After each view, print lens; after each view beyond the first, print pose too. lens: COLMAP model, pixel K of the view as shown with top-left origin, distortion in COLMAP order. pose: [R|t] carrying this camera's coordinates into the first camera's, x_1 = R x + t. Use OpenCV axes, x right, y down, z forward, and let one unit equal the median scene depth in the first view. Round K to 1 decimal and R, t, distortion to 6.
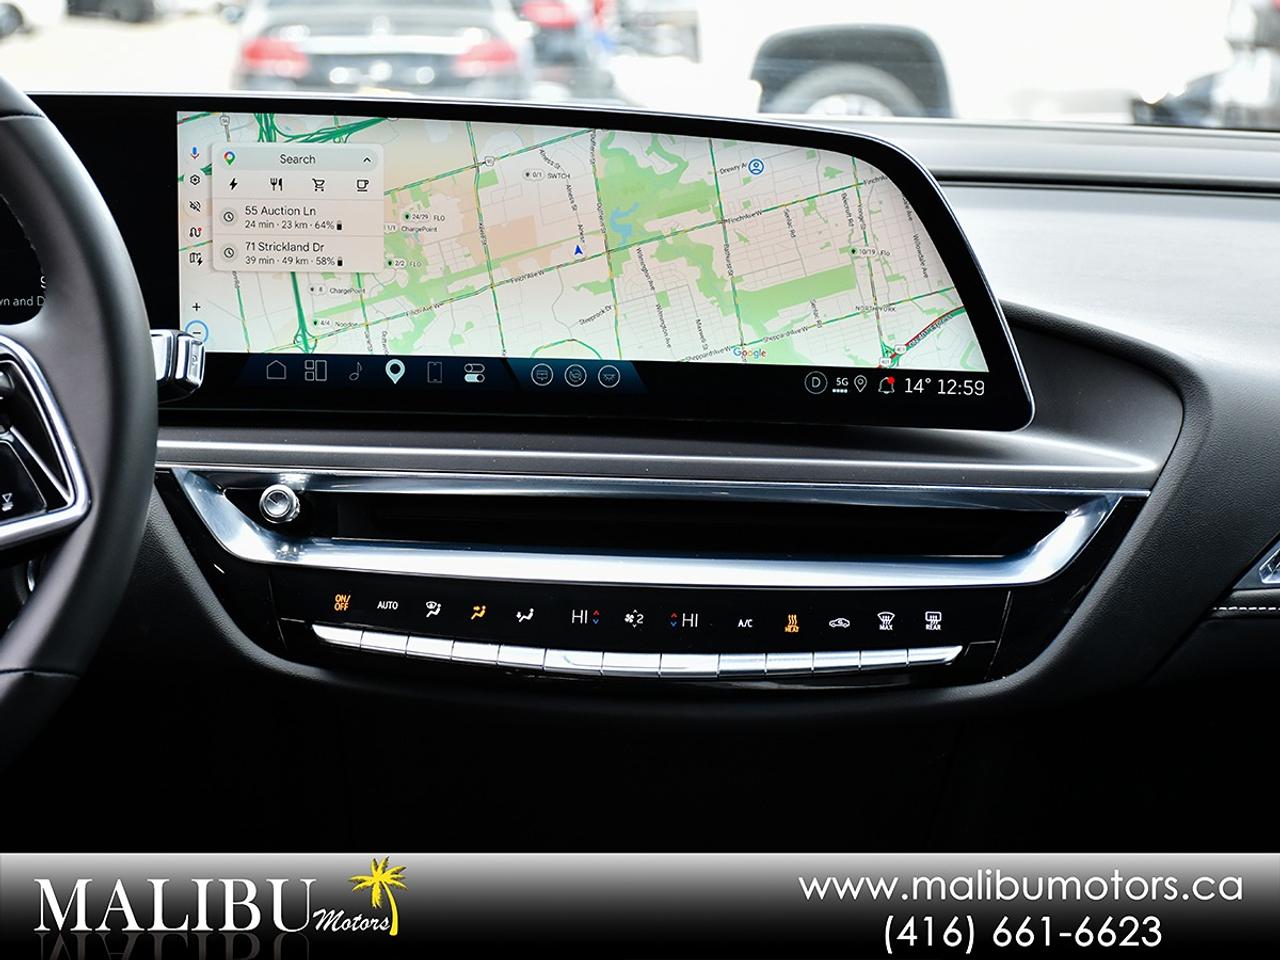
lens RADIAL K [[3219.3, 0, 639.3], [0, 3219.3, 476.2], [0, 0, 1]] dist [-0.067540, 0.000000]
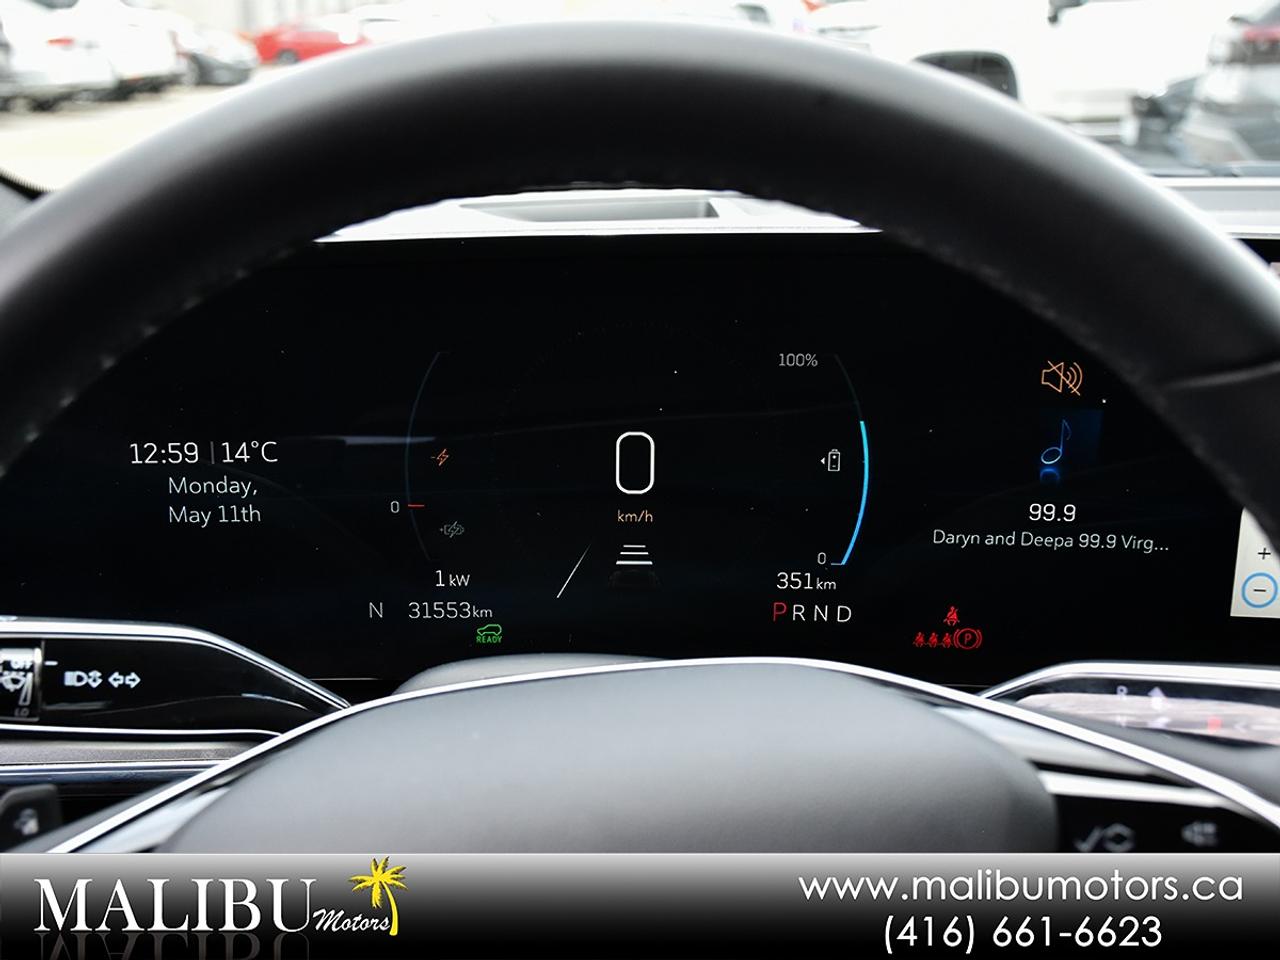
lens RADIAL K [[1681.0, 0, 614.8], [0, 1681.0, 510.0], [0, 0, 1]] dist [-0.005704, 0.000000]
pose [[0.995271, 0.024528, -0.093991, -0.243413], [-0.012271, 0.991592, 0.128822, -0.106557], [0.096360, -0.127059, 0.987203, 0.656031]]
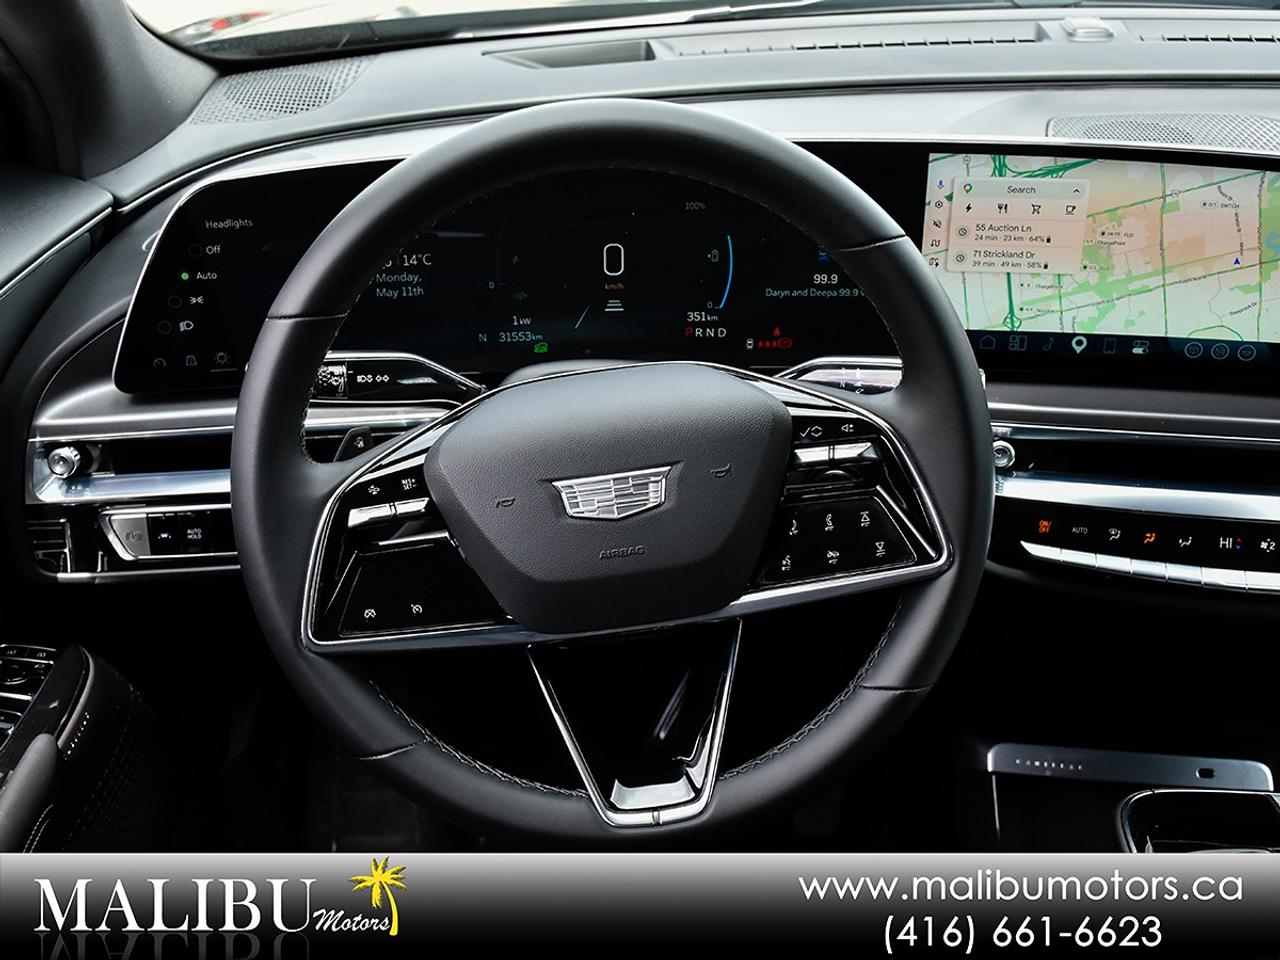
lens RADIAL K [[1681.0, 0, 619.1], [0, 1681.0, 479.4], [0, 0, 1]] dist [-0.005704, 0.000000]
pose [[0.998187, 0.009447, -0.059448, -0.228201], [0.009095, 0.952599, 0.304093, -0.196092], [0.059502, -0.304083, 0.950786, 0.316840]]
